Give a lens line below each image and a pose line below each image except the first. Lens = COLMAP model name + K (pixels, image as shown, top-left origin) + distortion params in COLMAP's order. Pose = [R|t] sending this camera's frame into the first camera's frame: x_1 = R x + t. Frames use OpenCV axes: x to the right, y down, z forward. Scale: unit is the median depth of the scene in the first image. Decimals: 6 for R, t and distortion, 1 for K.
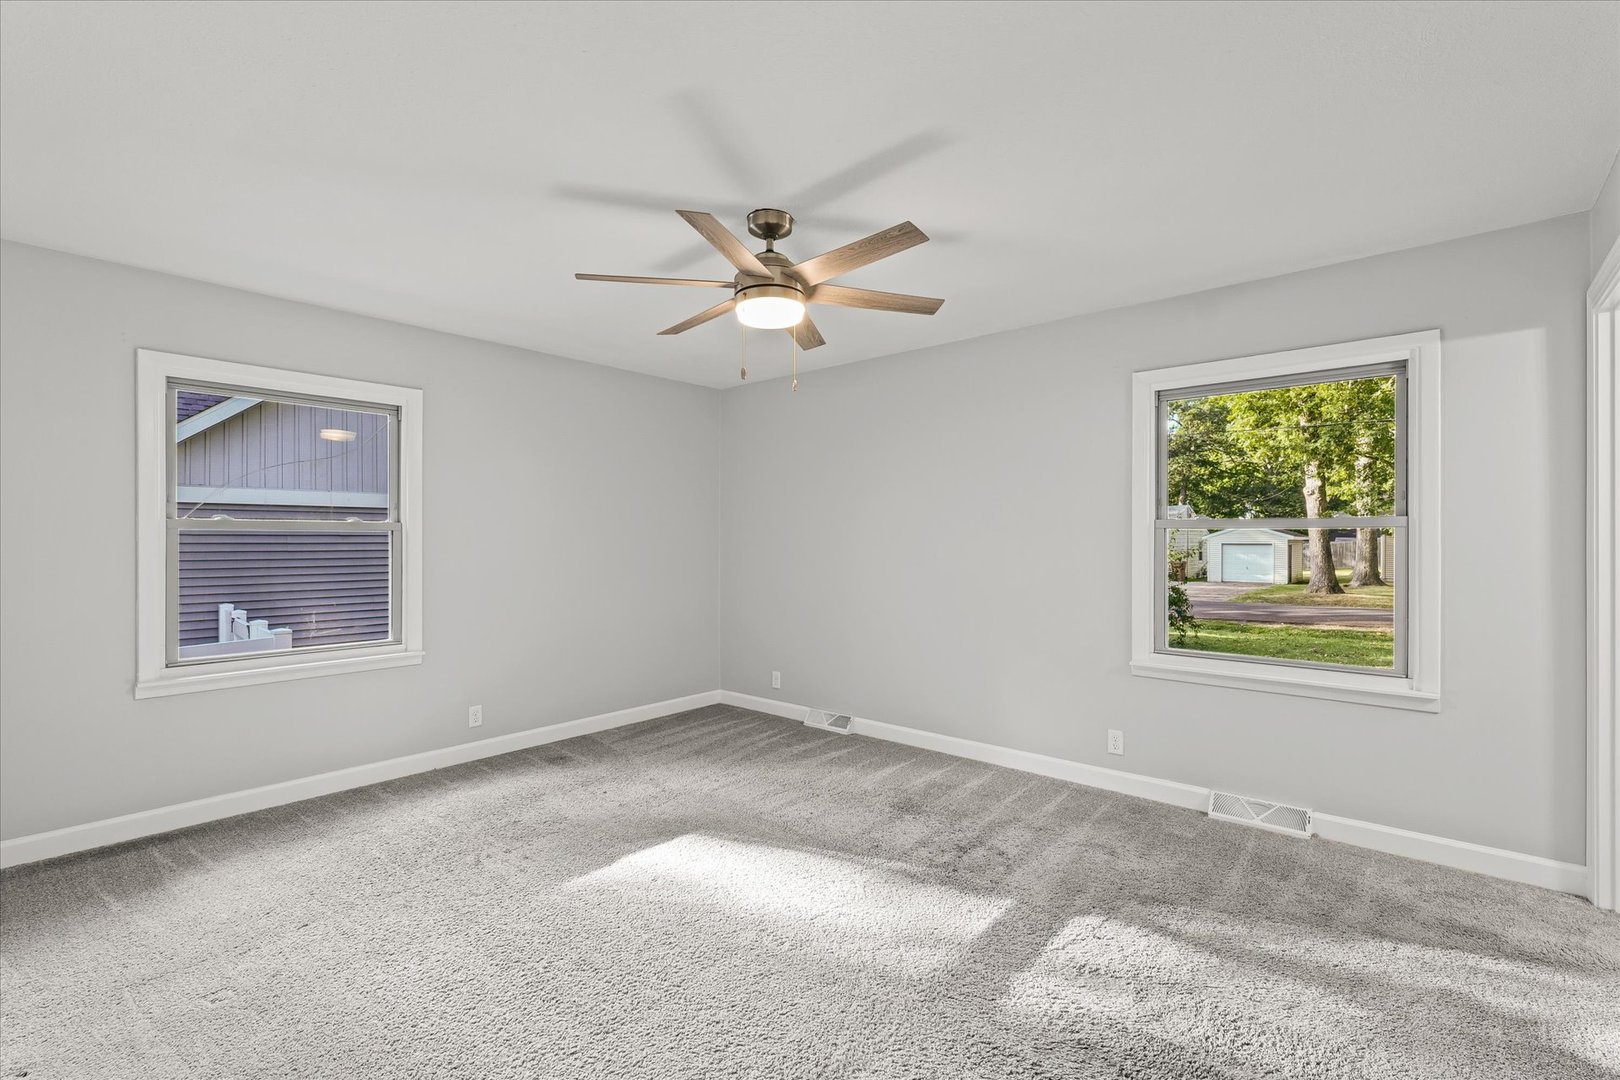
lens RADIAL K [[709.2, 0, 810.0], [0, 709.2, 540.0], [0, 0, 1]] dist [0.000561, -0.000107]
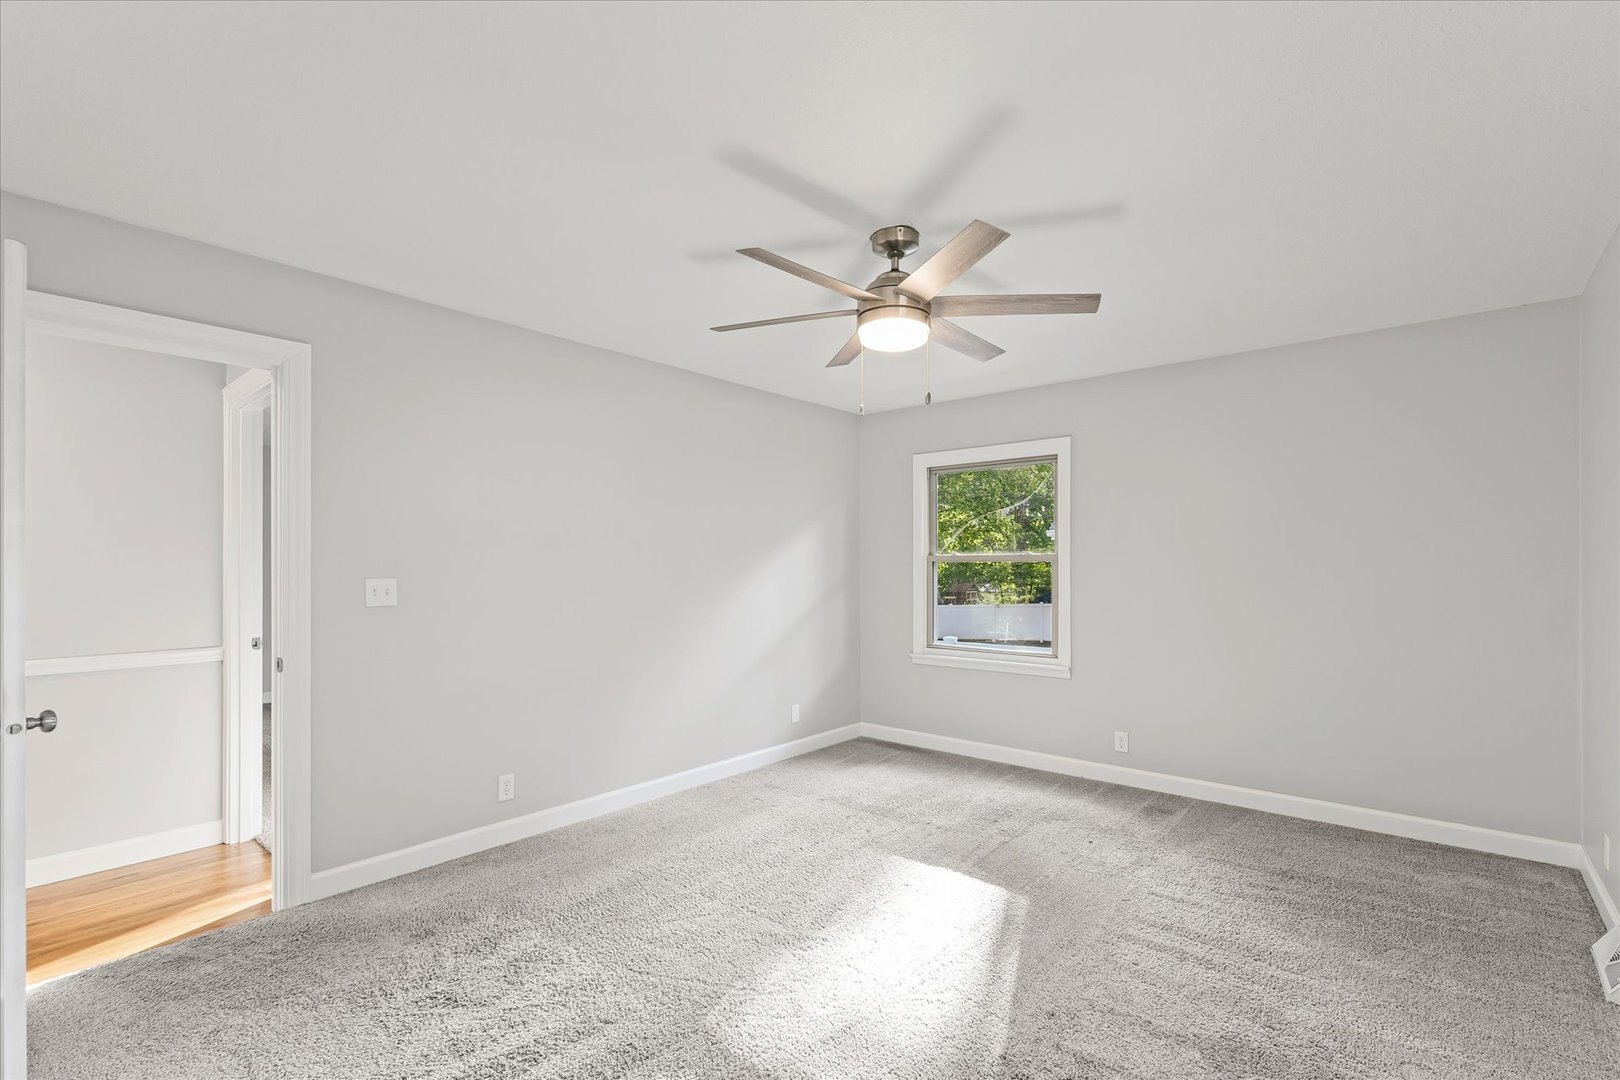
lens RADIAL K [[731.7, 0, 817.2], [0, 731.7, 547.4], [0, 0, 1]] dist [-0.000111, 0.000799]
pose [[0.016698, -0.028545, -0.999453, 0.706219], [-0.001367, 0.999591, -0.028572, 0.000199], [0.999860, 0.001843, 0.016652, 0.664184]]
